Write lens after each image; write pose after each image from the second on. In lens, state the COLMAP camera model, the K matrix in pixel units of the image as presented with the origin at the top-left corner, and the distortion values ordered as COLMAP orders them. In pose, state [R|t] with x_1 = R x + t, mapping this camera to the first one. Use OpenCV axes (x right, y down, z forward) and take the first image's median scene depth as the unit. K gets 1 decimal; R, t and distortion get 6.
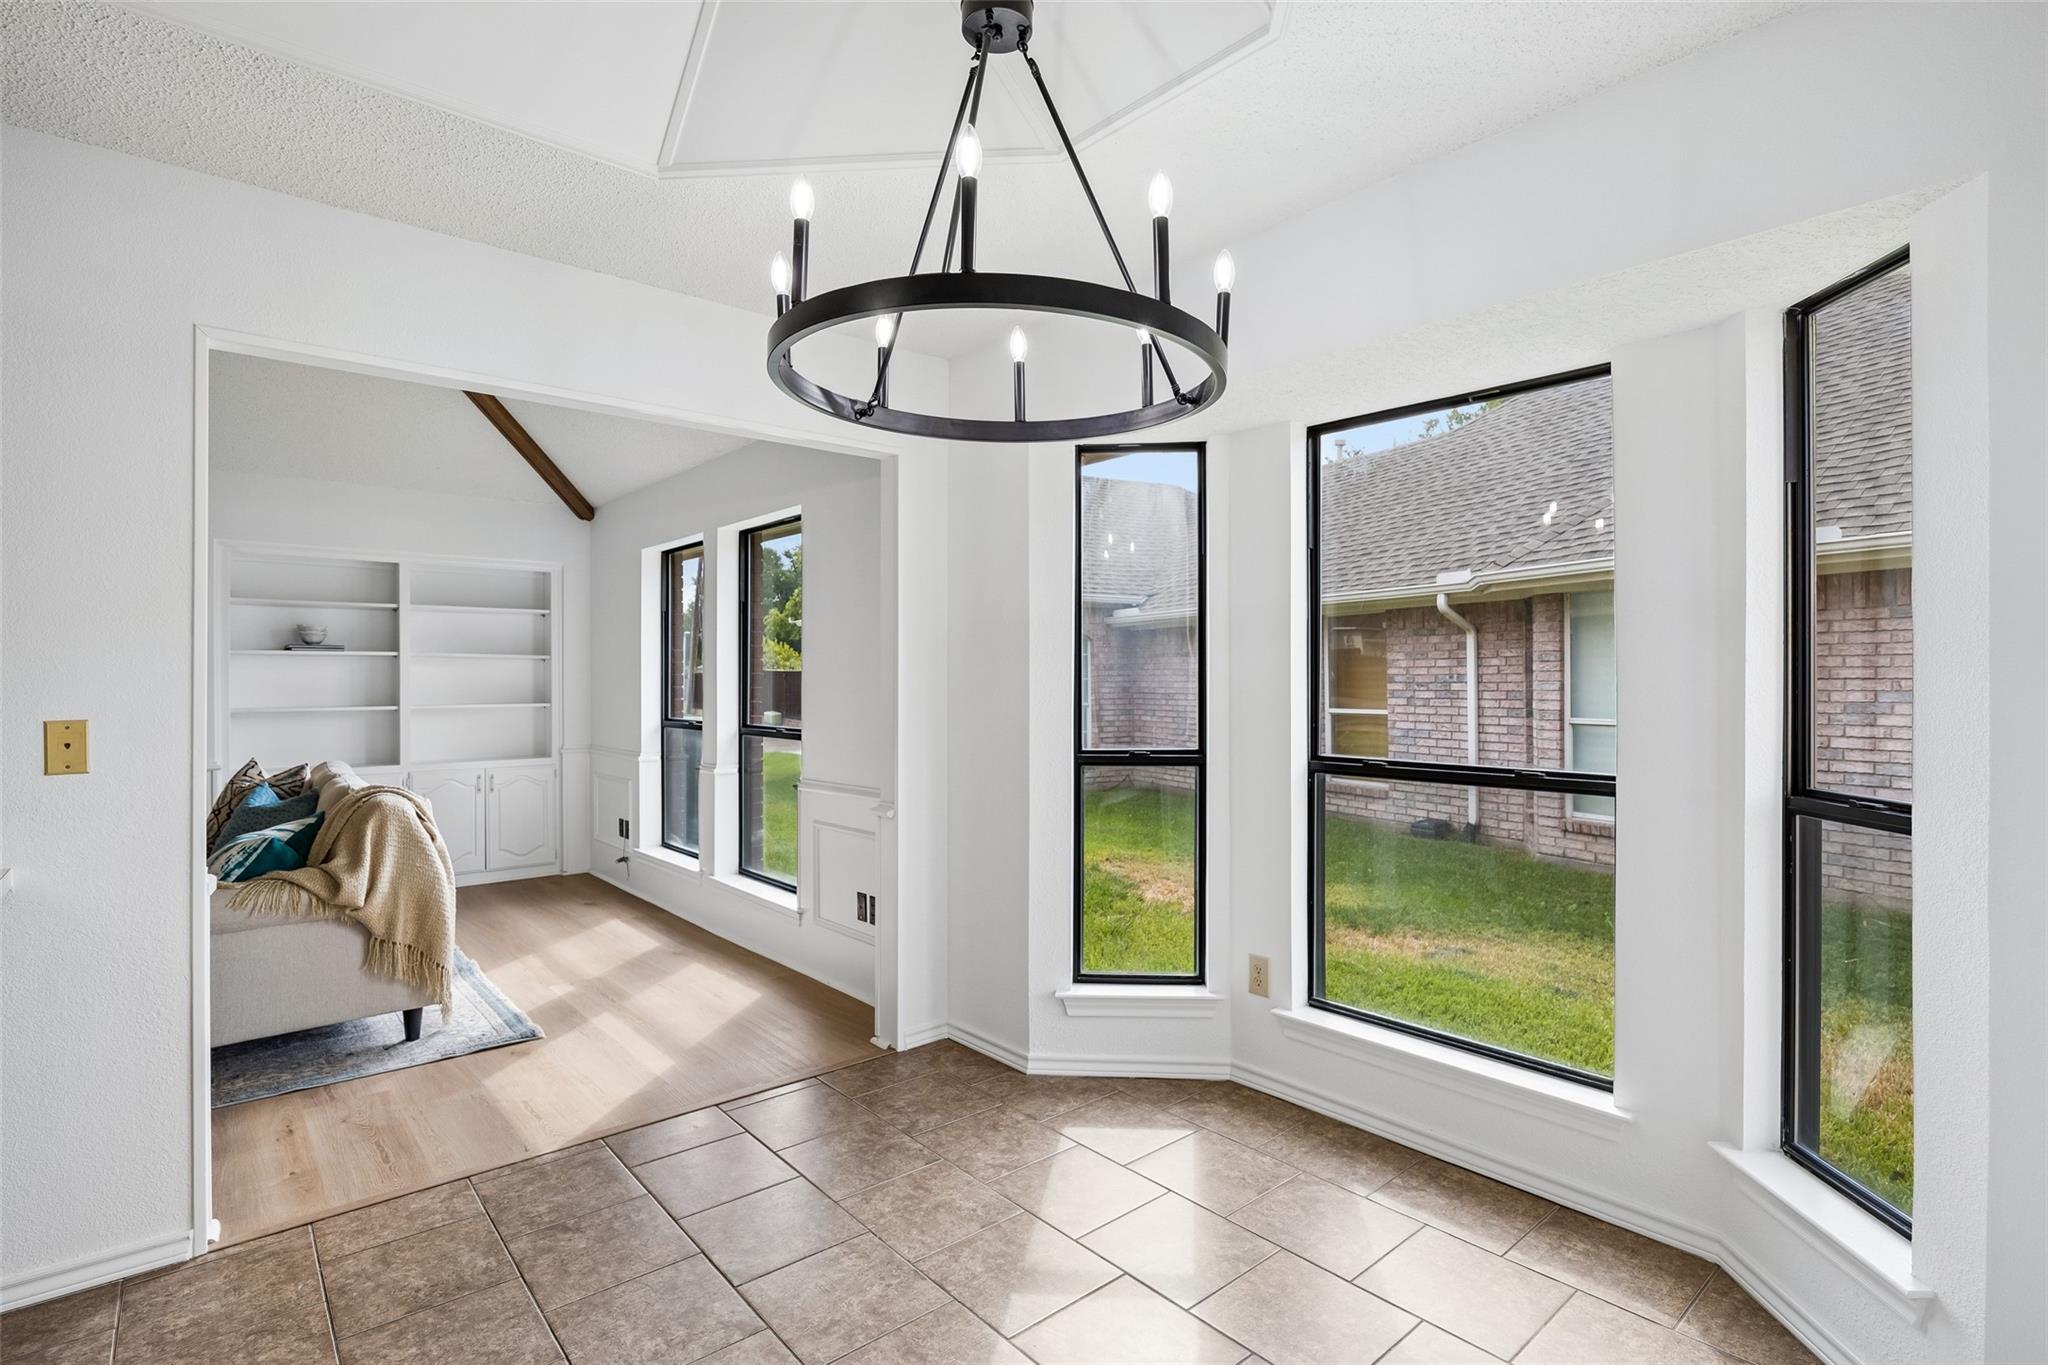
lens RADIAL K [[991.8, 0, 1029.0], [0, 991.8, 687.6], [0, 0, 1]] dist [-0.012107, -0.000146]
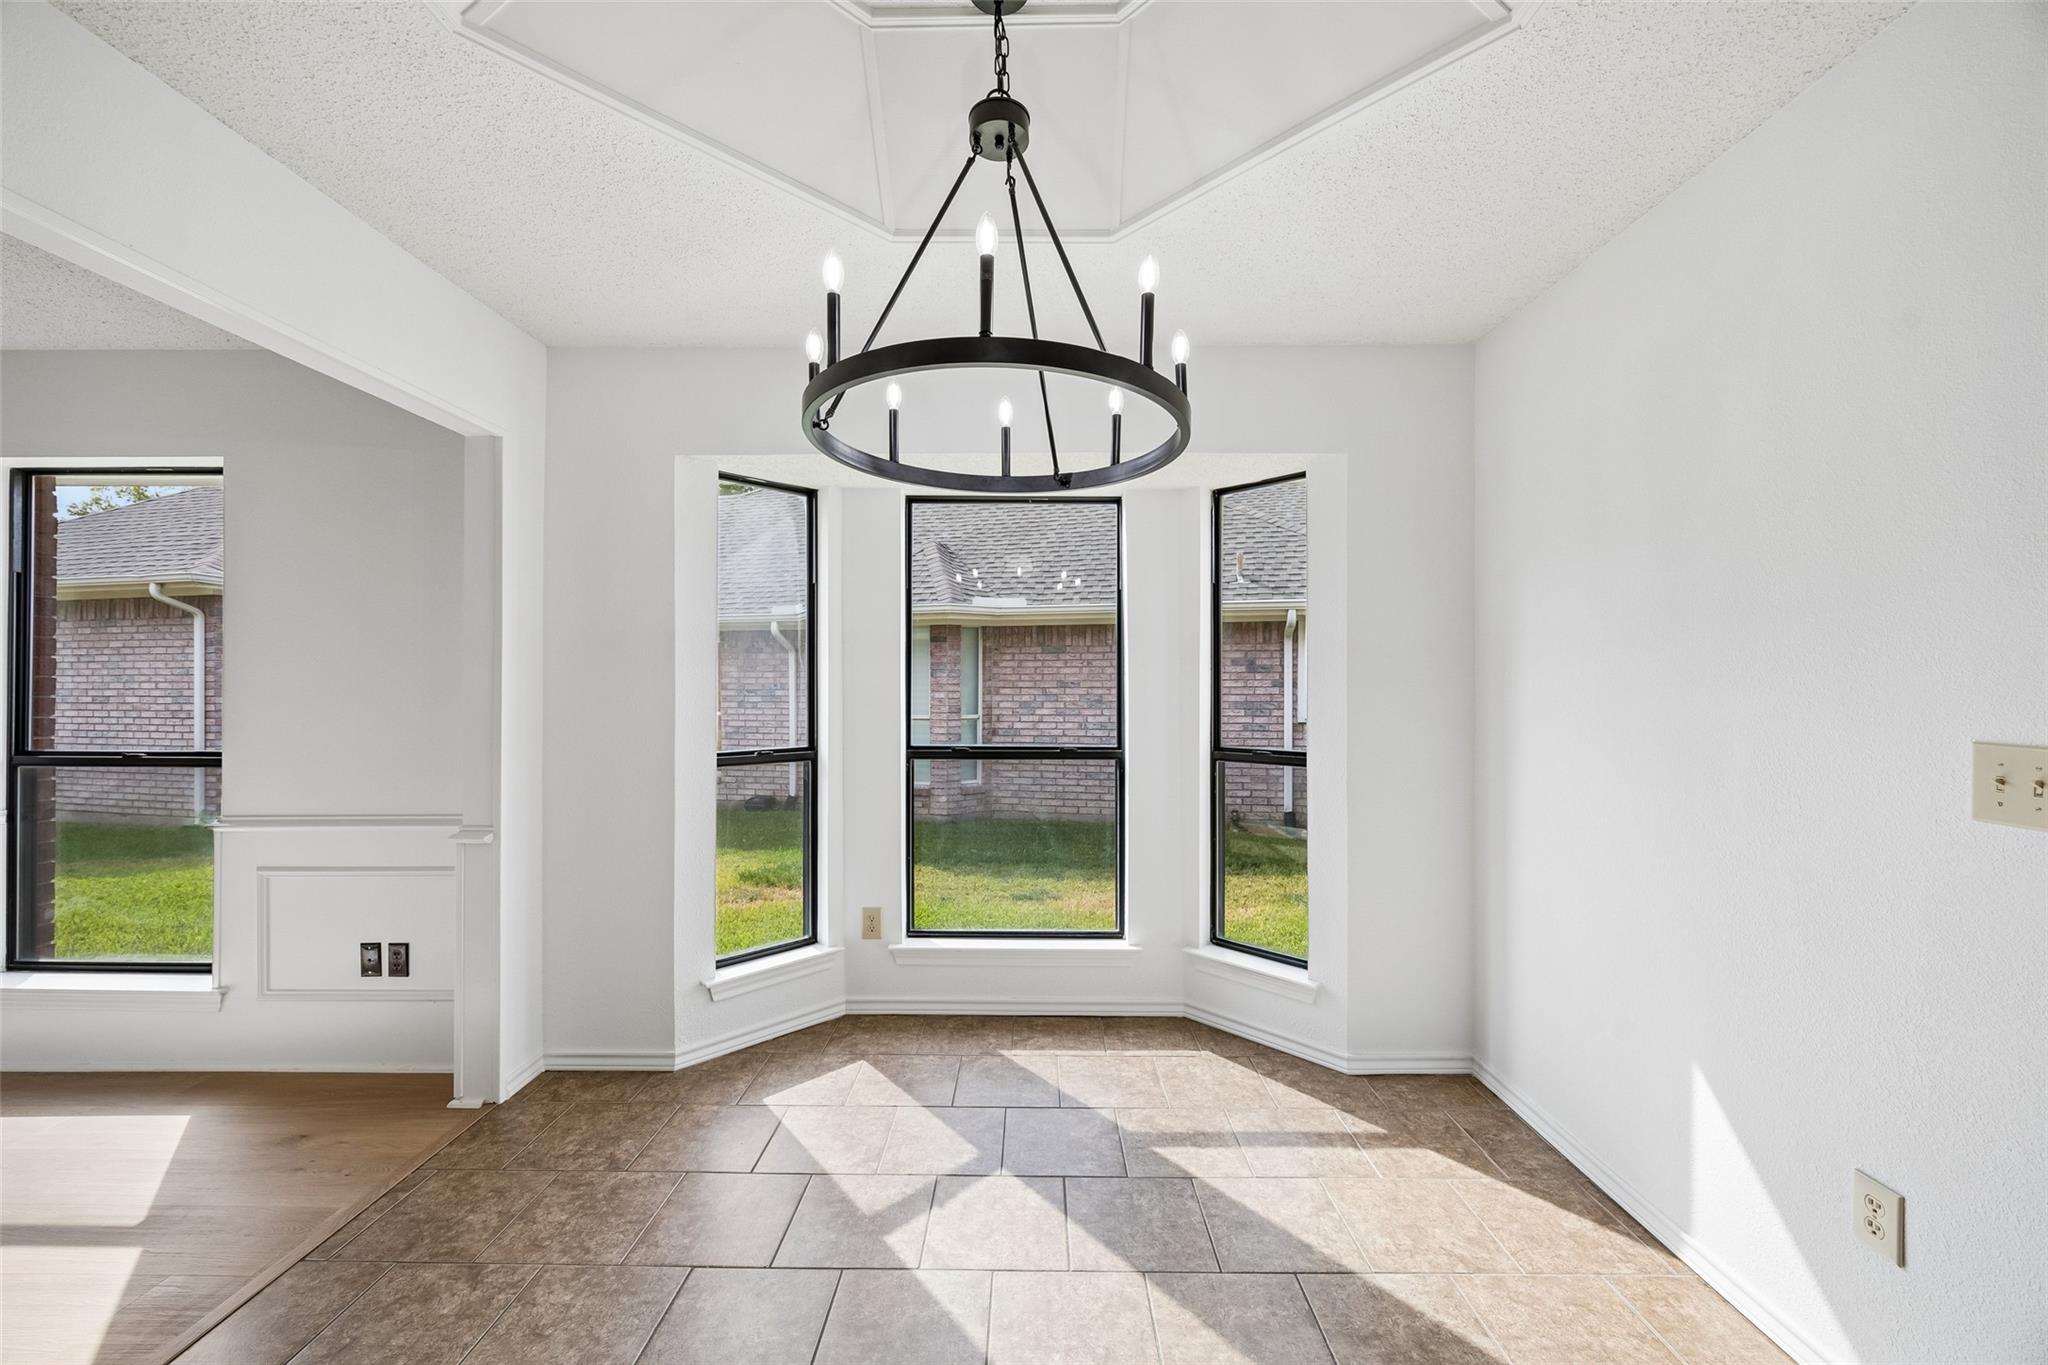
lens RADIAL K [[782.2, 0, 1037.1], [0, 782.2, 690.7], [0, 0, 1]] dist [0.001958, -0.000081]
pose [[0.656123, -0.000134, 0.754654, -0.367079], [0.002601, 0.999994, -0.002083, -0.001746], [-0.754650, 0.003330, 0.656120, 0.180937]]
